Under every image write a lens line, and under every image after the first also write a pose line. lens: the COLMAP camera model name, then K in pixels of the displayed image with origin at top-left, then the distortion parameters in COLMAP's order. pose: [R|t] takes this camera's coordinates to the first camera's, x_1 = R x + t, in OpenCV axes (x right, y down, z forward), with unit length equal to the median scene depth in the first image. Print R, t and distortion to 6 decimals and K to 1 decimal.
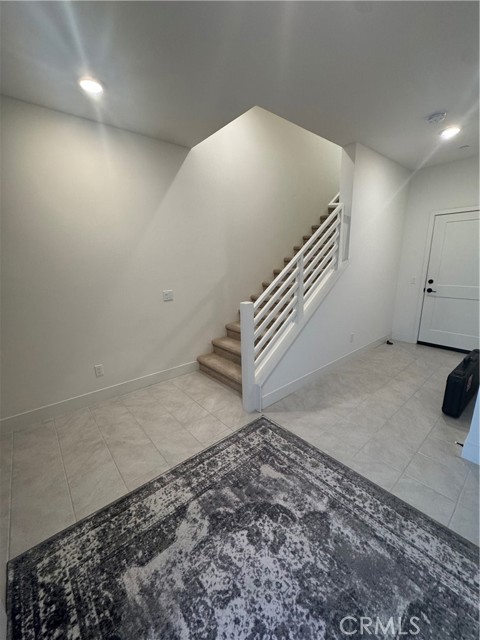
lens RADIAL K [[256.6, 0, 240.5], [0, 256.6, 319.2], [0, 0, 1]] dist [-0.000667, -0.000341]
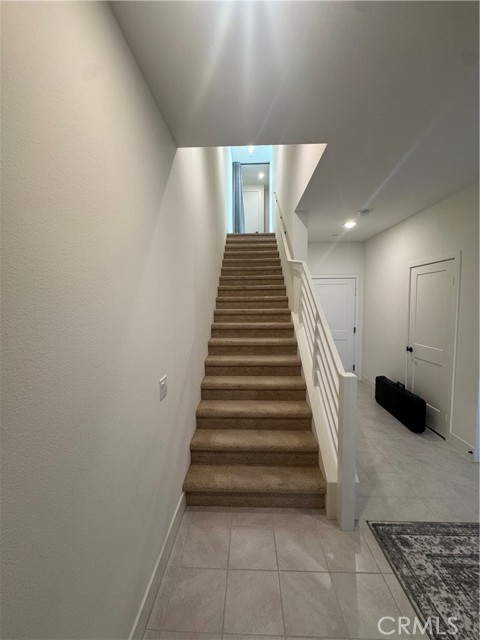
lens RADIAL K [[256.6, 0, 239.8], [0, 256.6, 320.3], [0, 0, 1]] dist [-0.000667, -0.000341]
pose [[0.678734, -0.031776, 0.733697, -0.692752], [0.168670, 0.979101, -0.113631, -0.171823], [-0.714752, 0.200877, 0.669909, 0.659842]]
